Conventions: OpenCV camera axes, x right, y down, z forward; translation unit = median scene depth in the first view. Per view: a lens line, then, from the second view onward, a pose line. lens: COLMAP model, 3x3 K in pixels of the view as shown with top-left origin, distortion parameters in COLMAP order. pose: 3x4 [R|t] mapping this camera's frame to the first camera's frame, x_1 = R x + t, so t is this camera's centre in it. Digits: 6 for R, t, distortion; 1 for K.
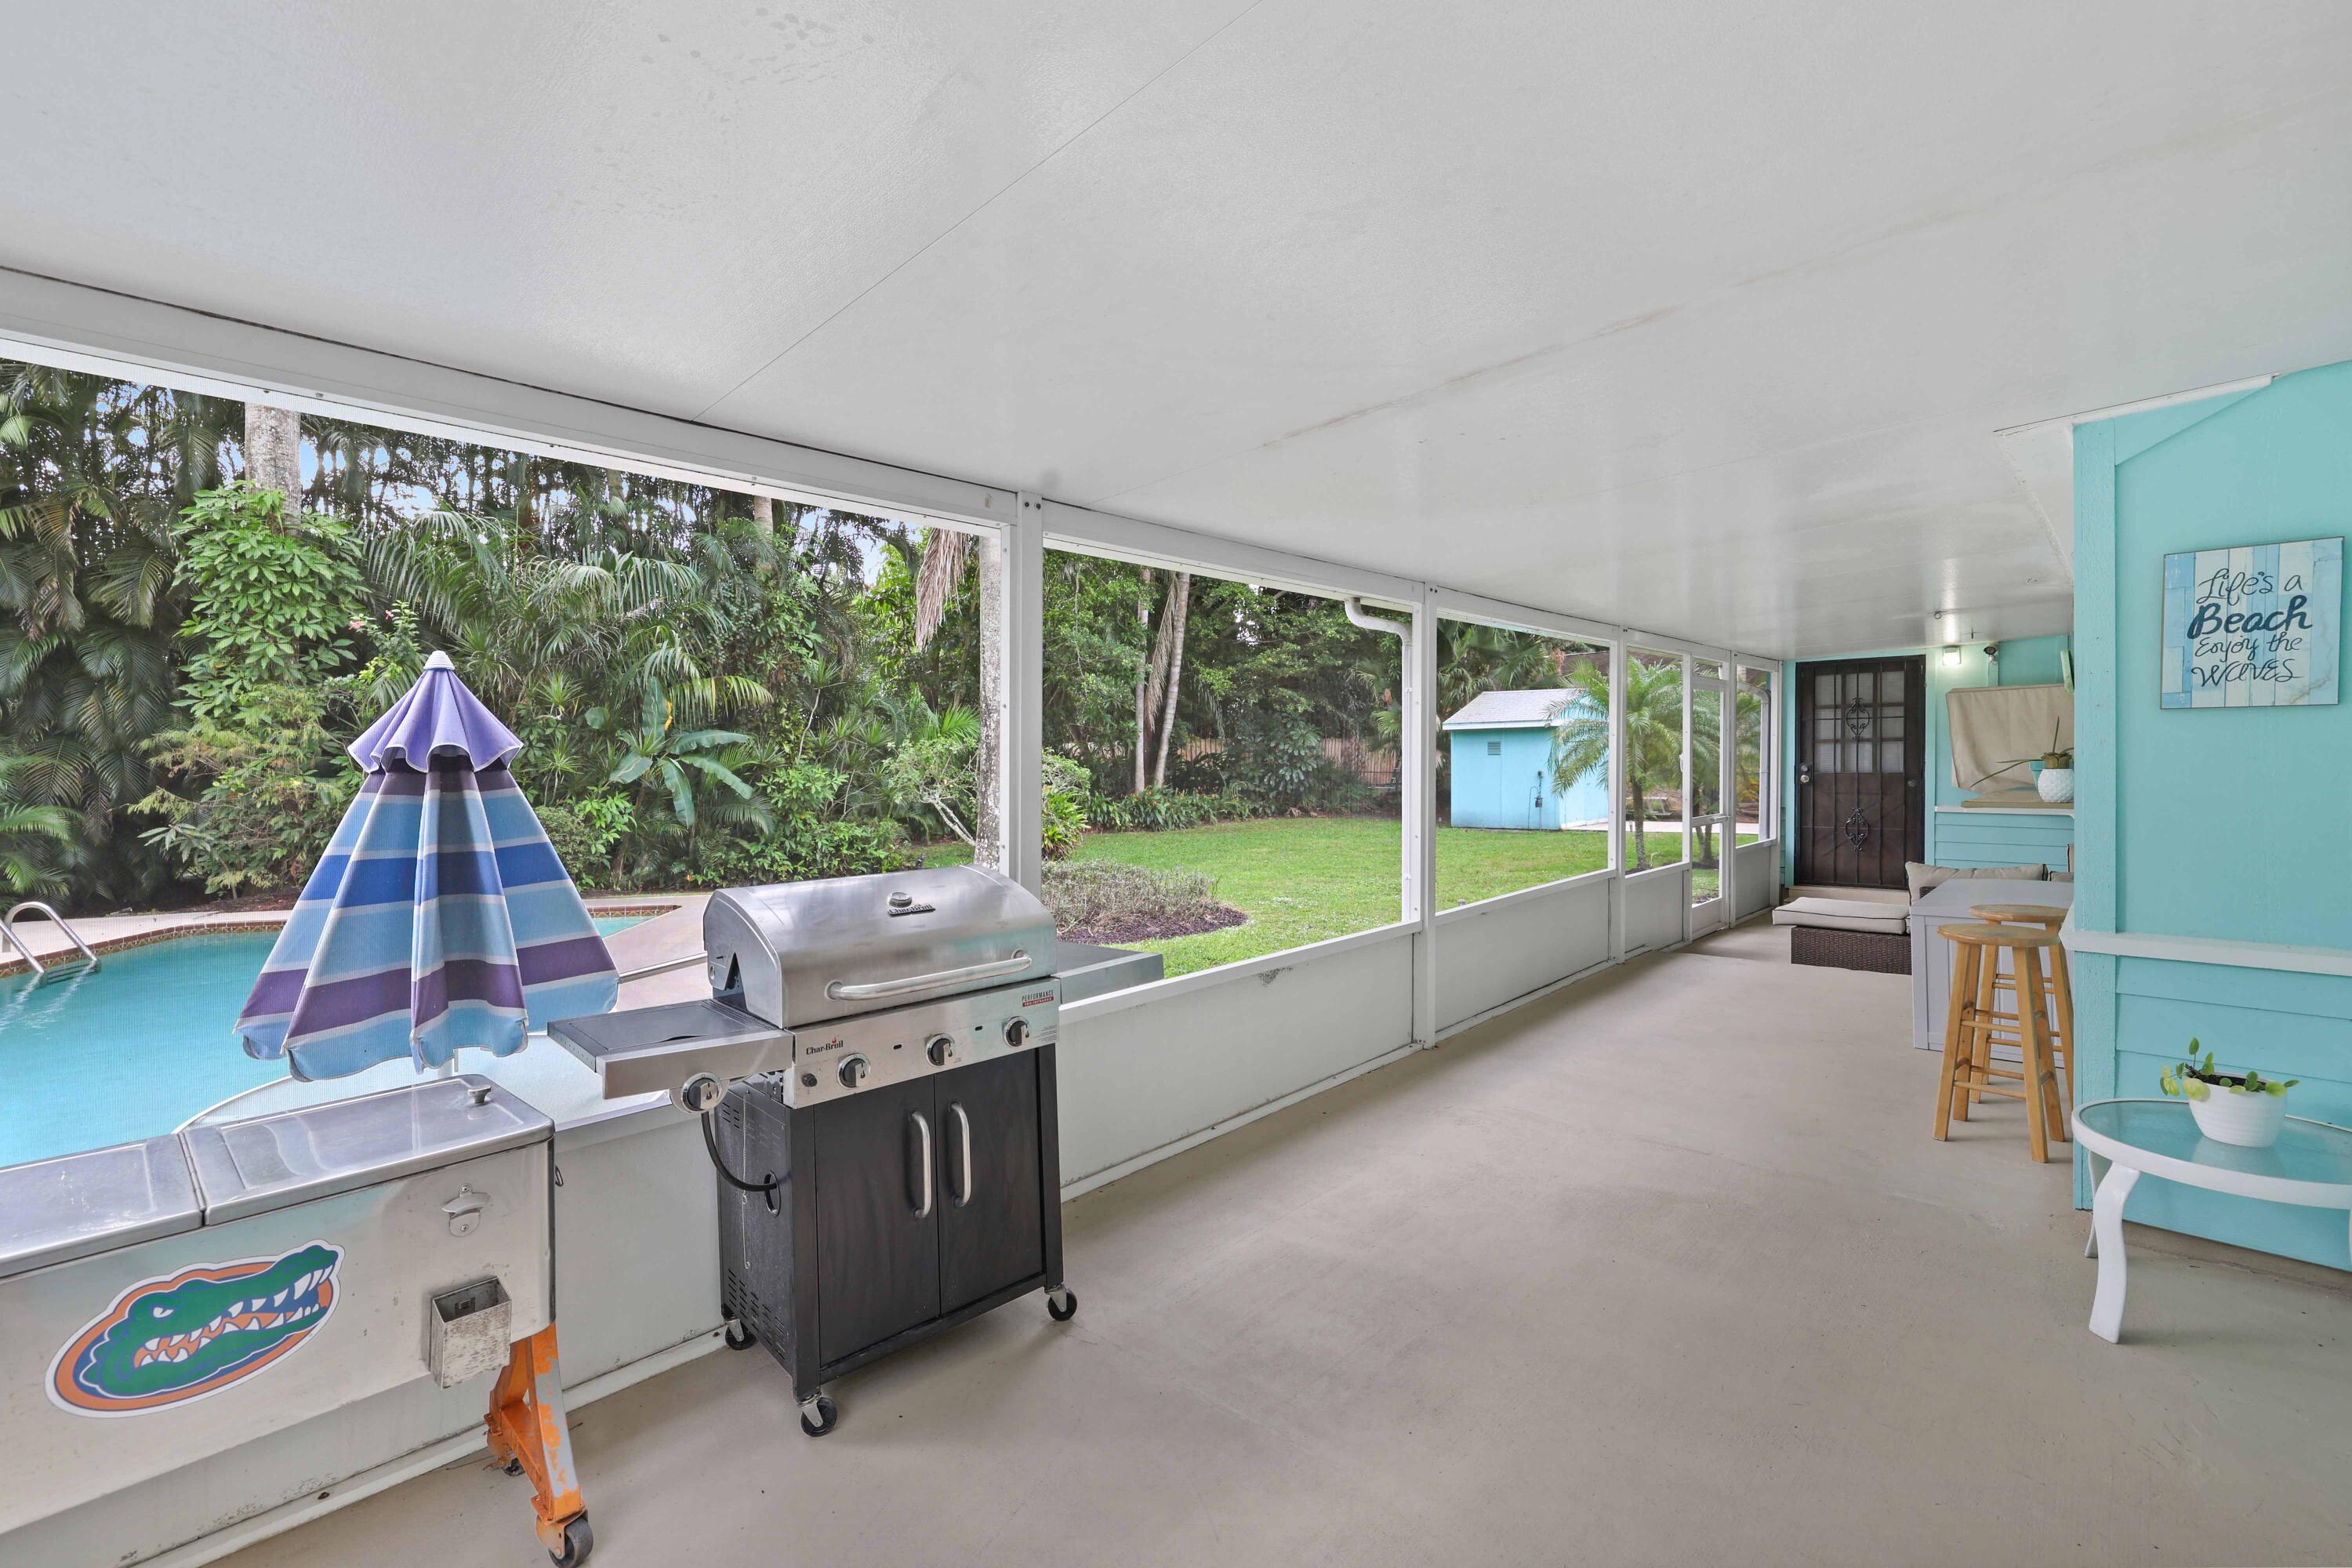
lens RADIAL K [[1014.8, 0, 1165.9], [0, 1014.8, 767.6], [0, 0, 1]] dist [-0.000462, -0.000106]
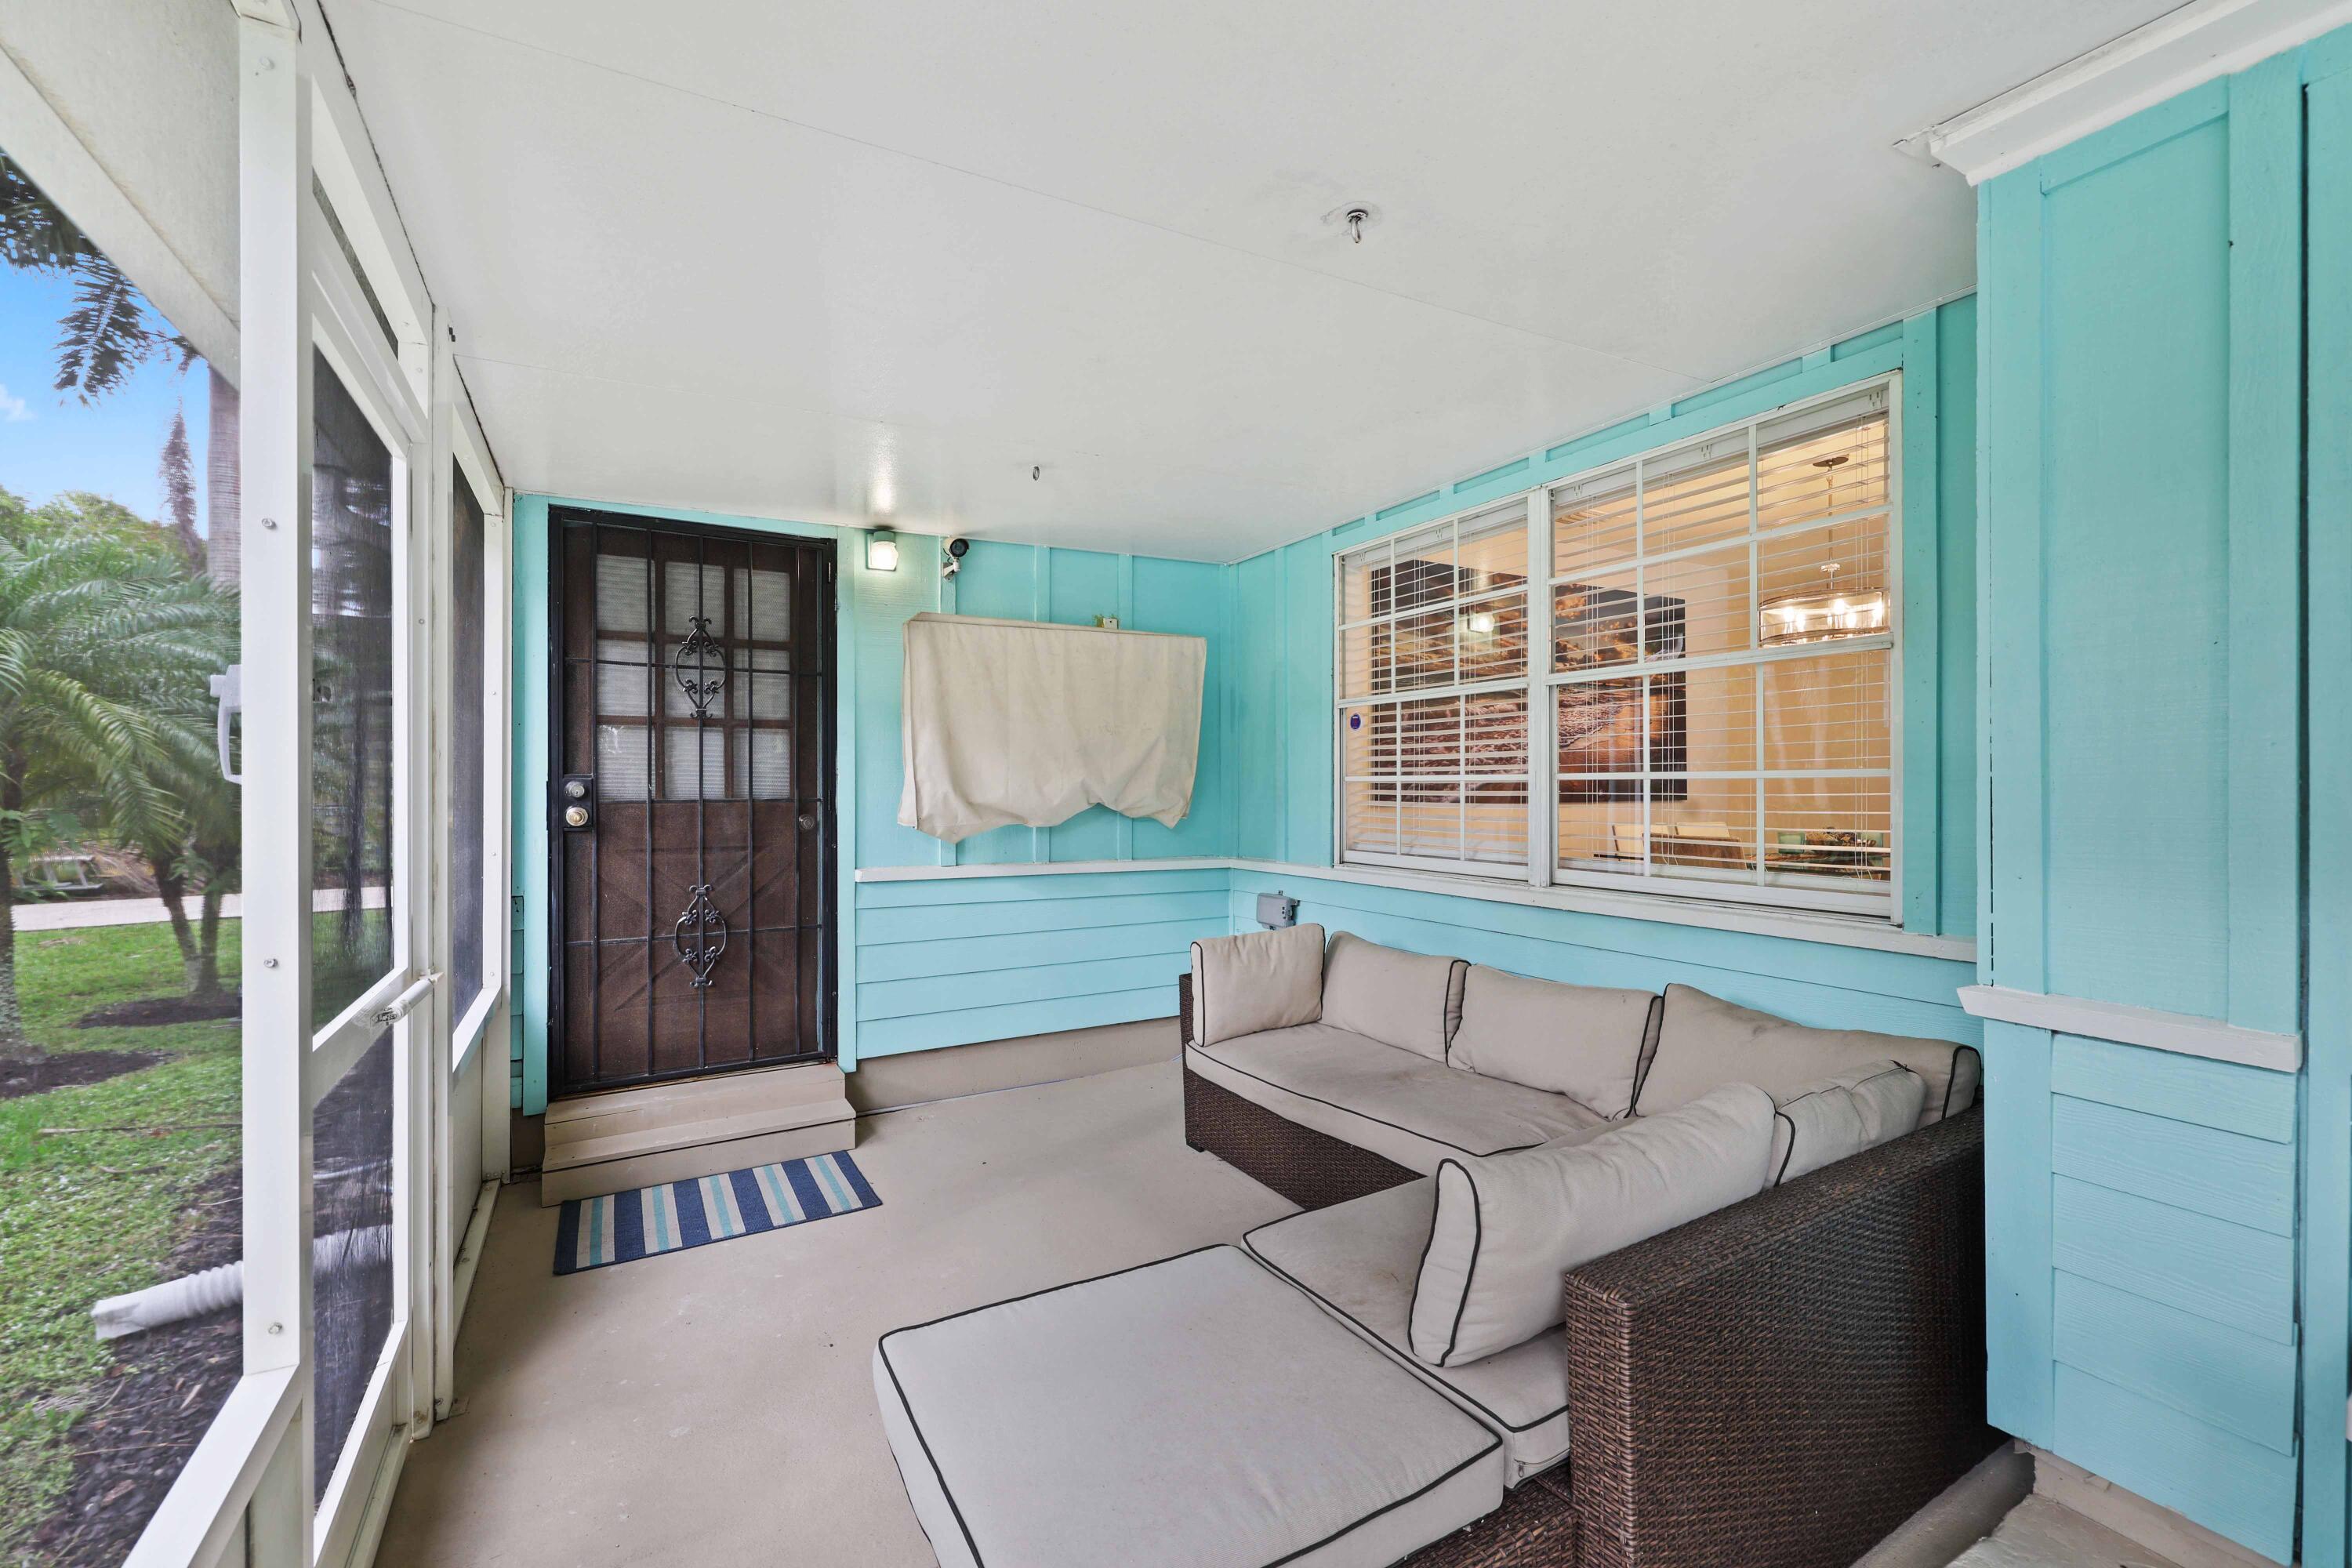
lens RADIAL K [[999.4, 0, 1170.5], [0, 999.4, 791.0], [0, 0, 1]] dist [-0.002106, -0.000373]
pose [[0.283746, 0.003525, 0.958893, 0.341097], [0.005033, 0.999974, -0.005165, 0.004513], [-0.958886, 0.006292, 0.283721, 0.692217]]
